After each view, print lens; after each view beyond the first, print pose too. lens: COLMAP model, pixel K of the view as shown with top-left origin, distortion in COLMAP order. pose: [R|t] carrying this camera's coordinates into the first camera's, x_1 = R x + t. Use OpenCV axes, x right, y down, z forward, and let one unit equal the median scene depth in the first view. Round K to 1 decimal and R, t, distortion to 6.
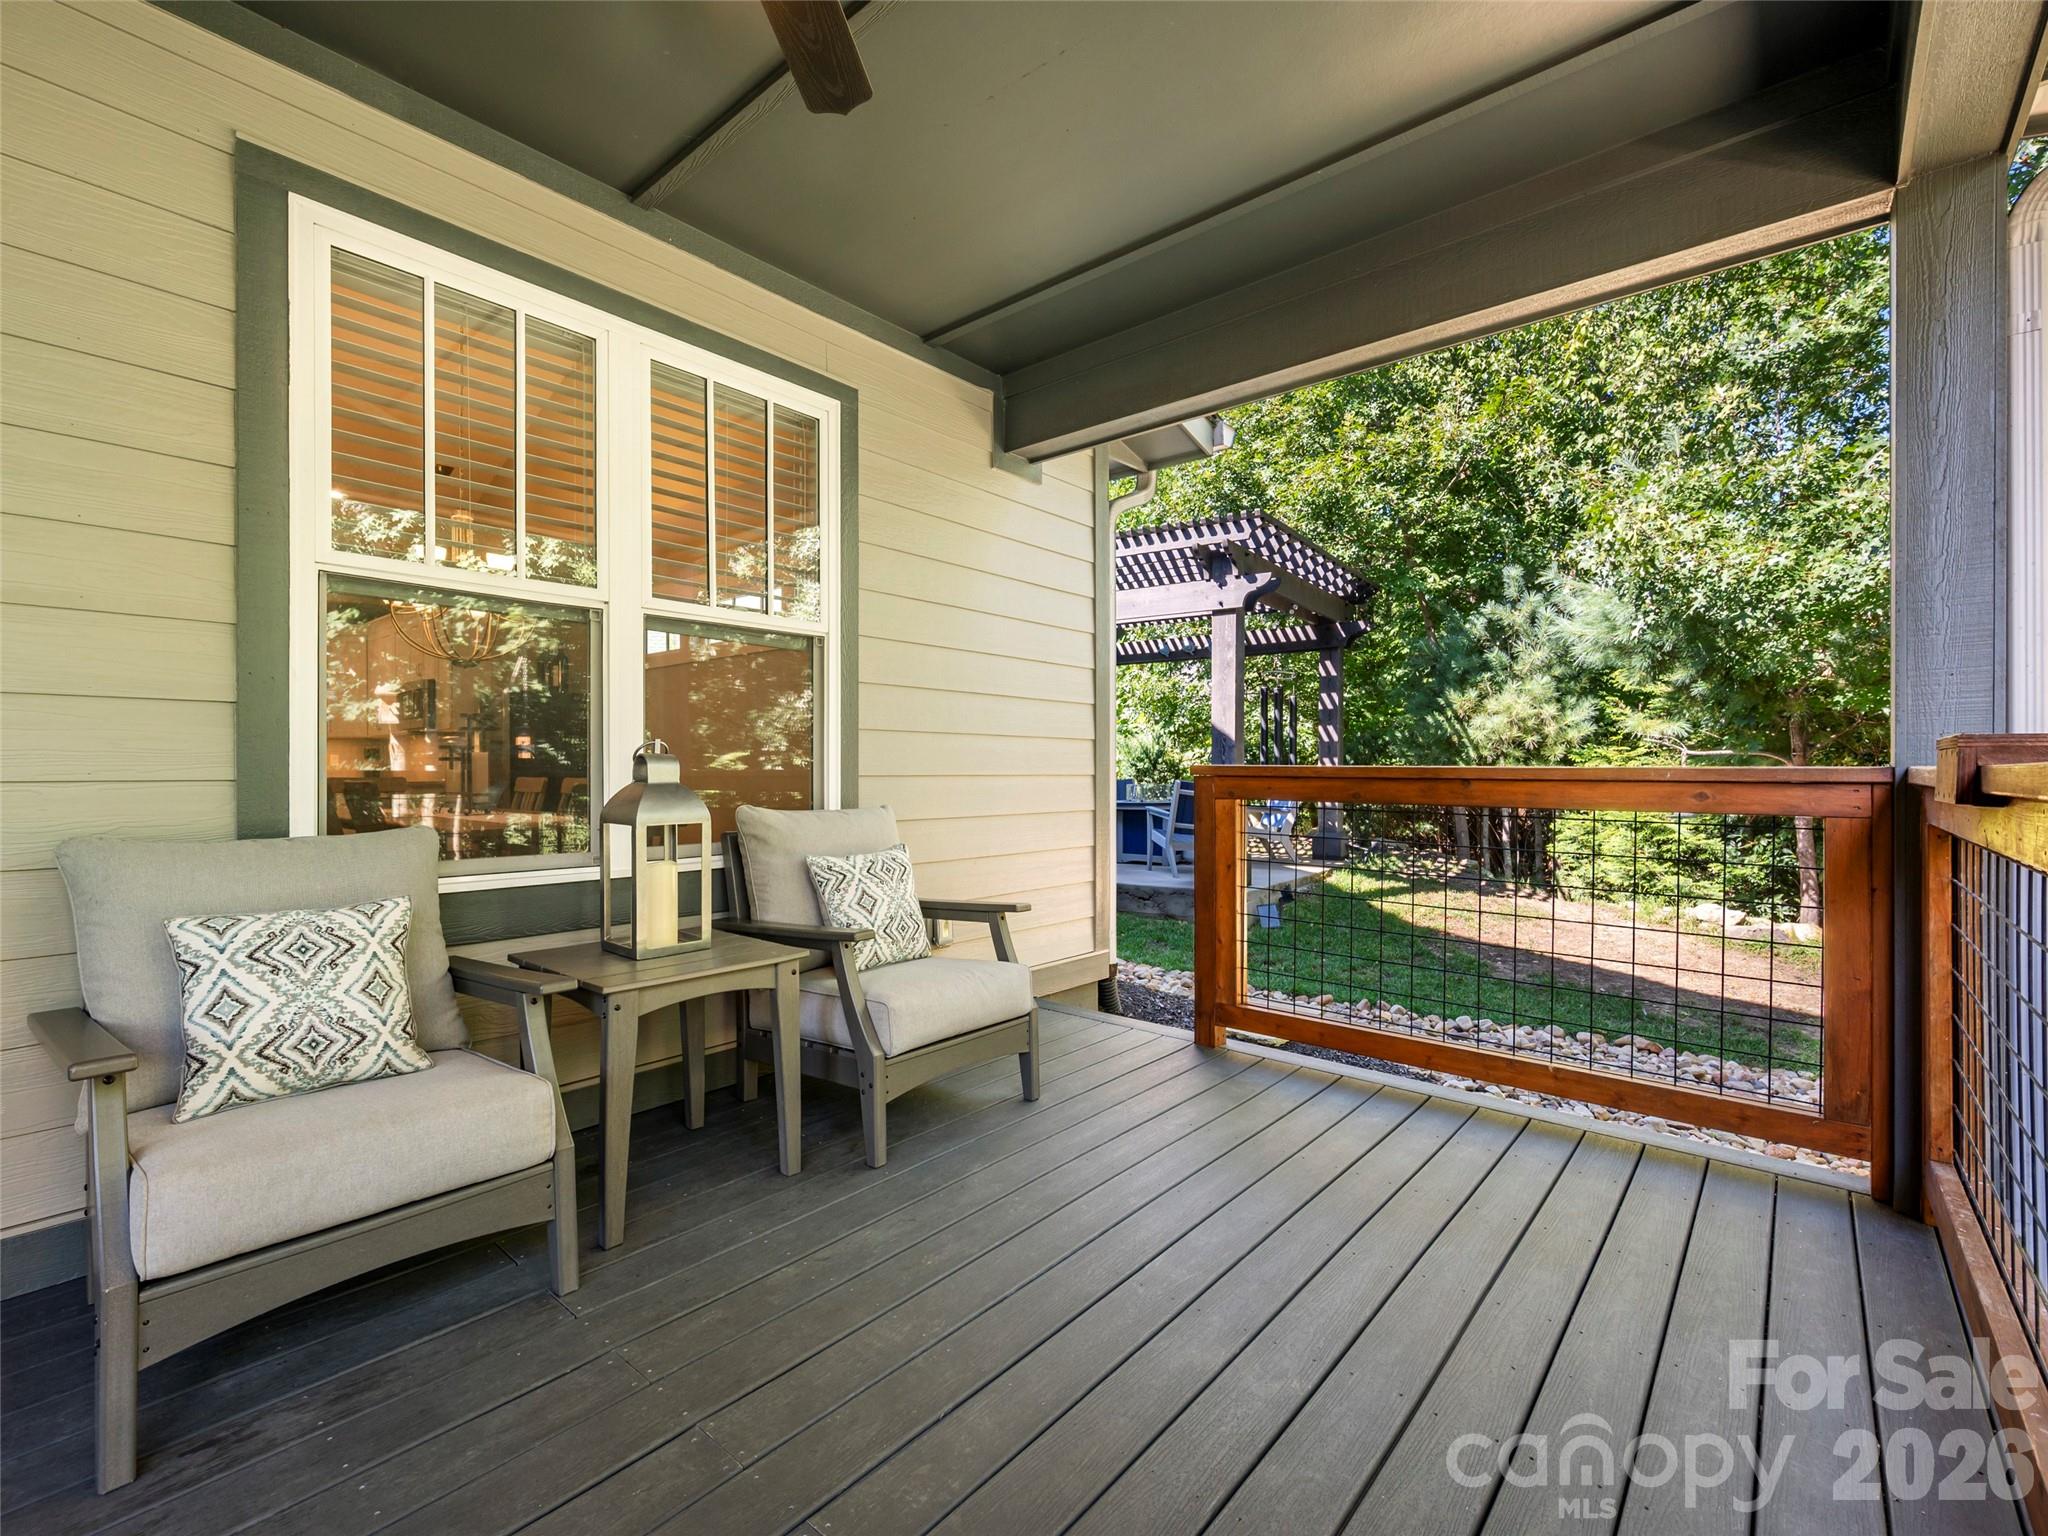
lens RADIAL K [[911.9, 0, 1029.1], [0, 911.9, 770.2], [0, 0, 1]] dist [0.000234, -0.000337]
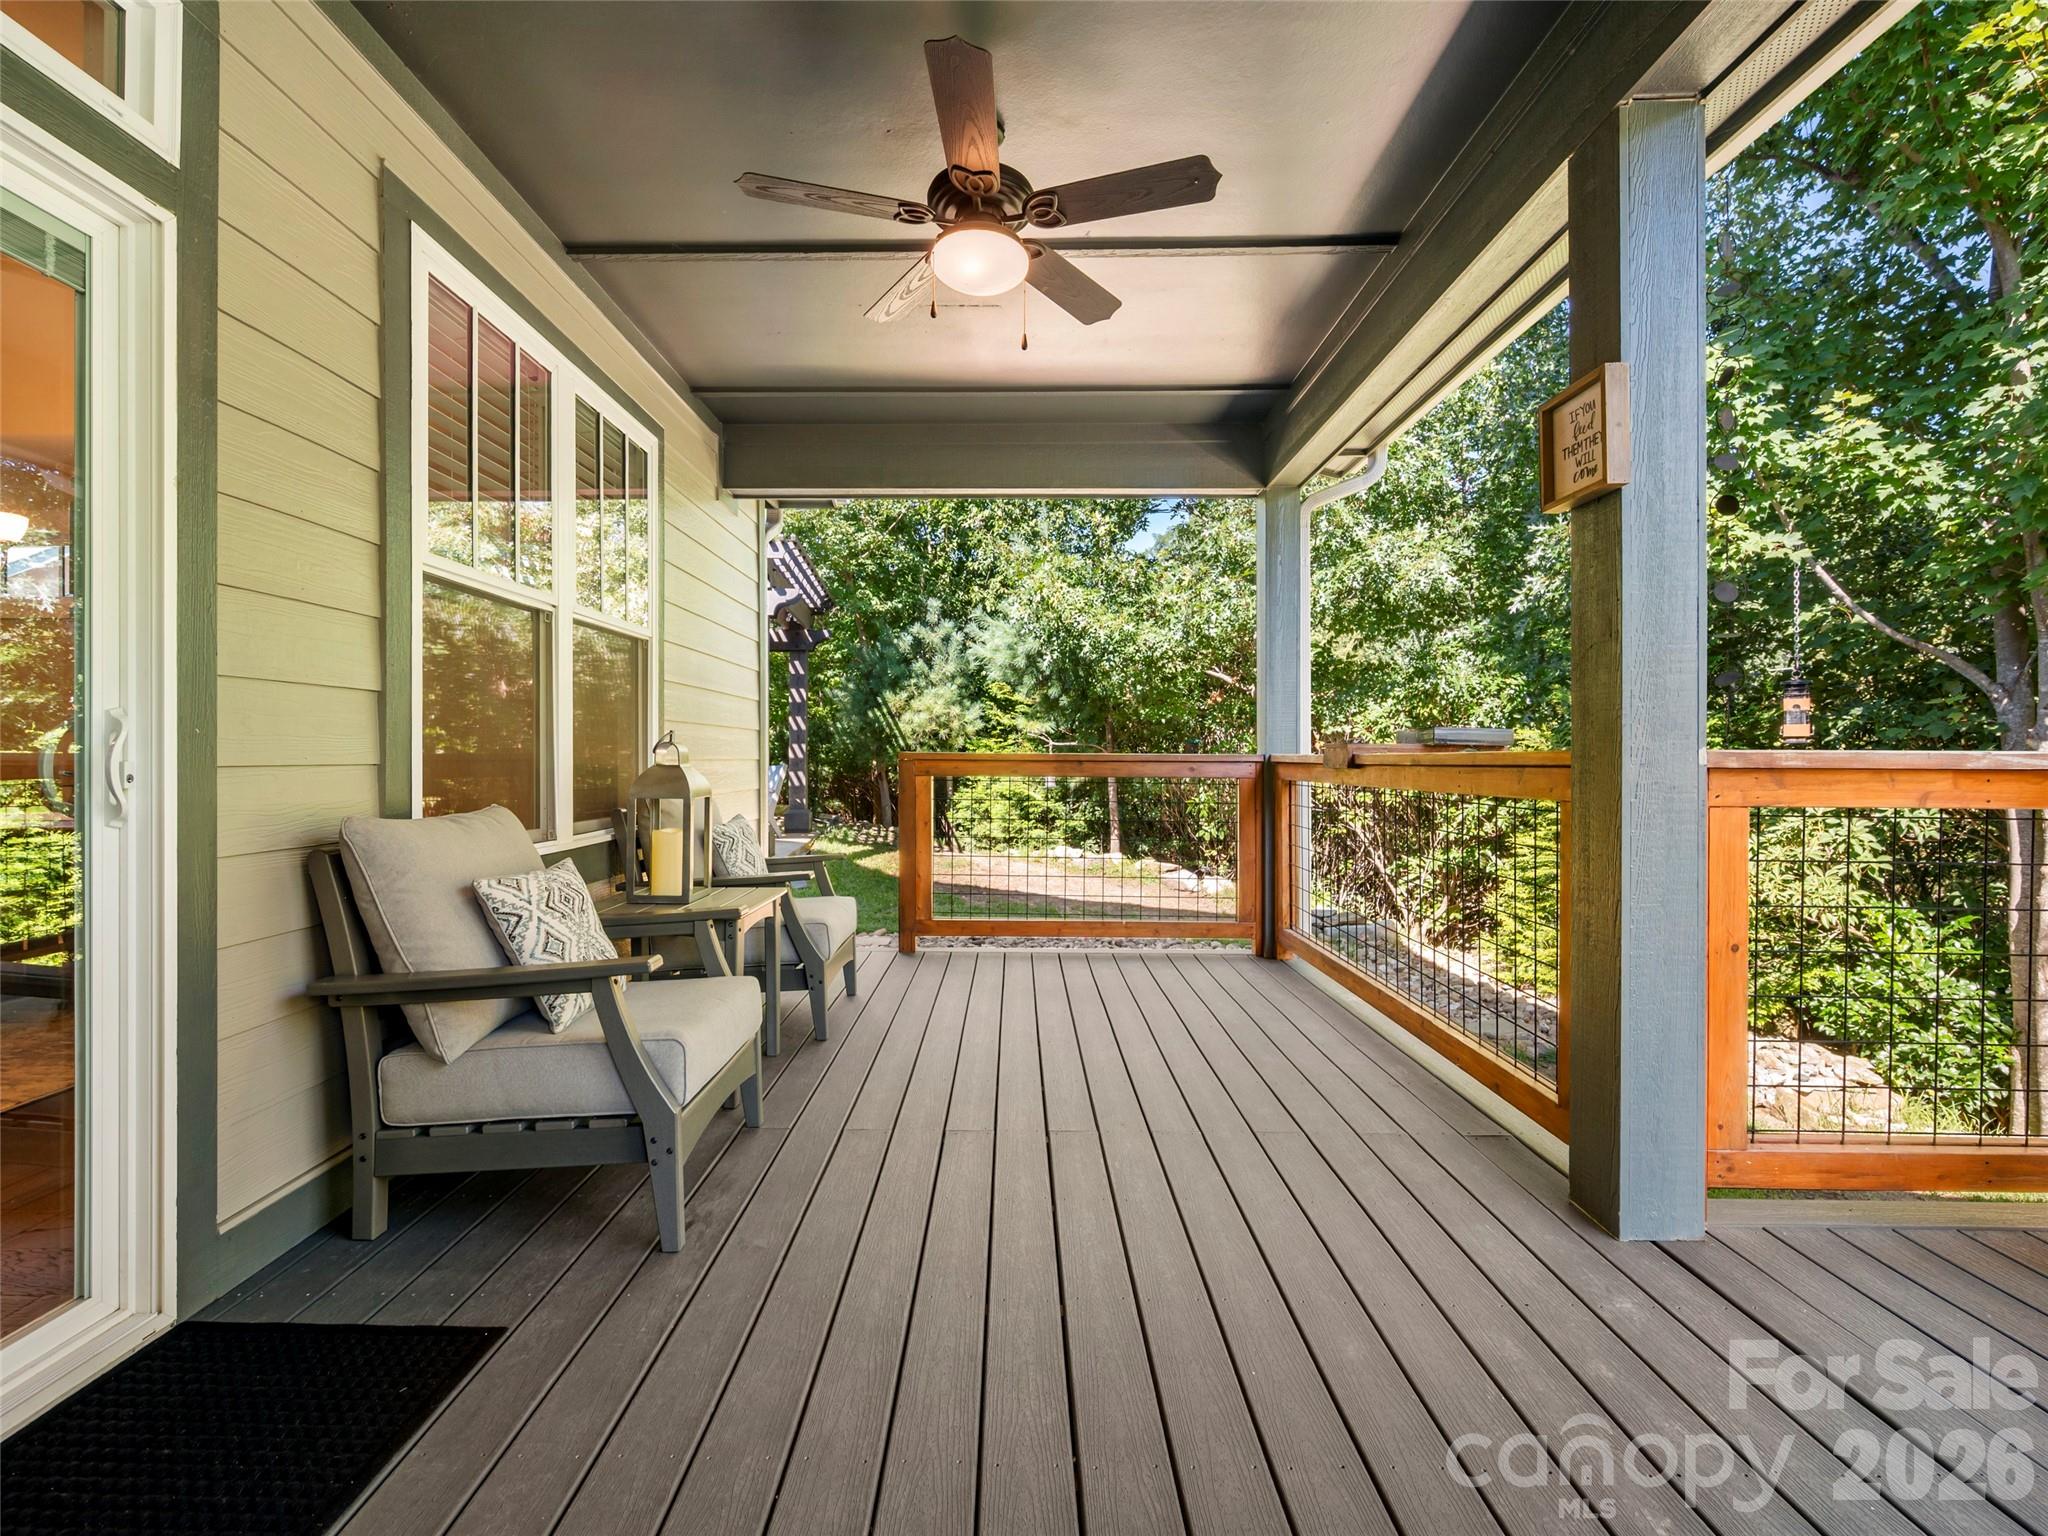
lens RADIAL K [[911.9, 0, 1010.5], [0, 911.9, 759.3], [0, 0, 1]] dist [0.000234, -0.000337]
pose [[0.765271, -0.001388, 0.643707, -0.227216], [-0.001498, 0.999991, 0.003937, -0.000022], [-0.643707, -0.003977, 0.765262, -0.068422]]
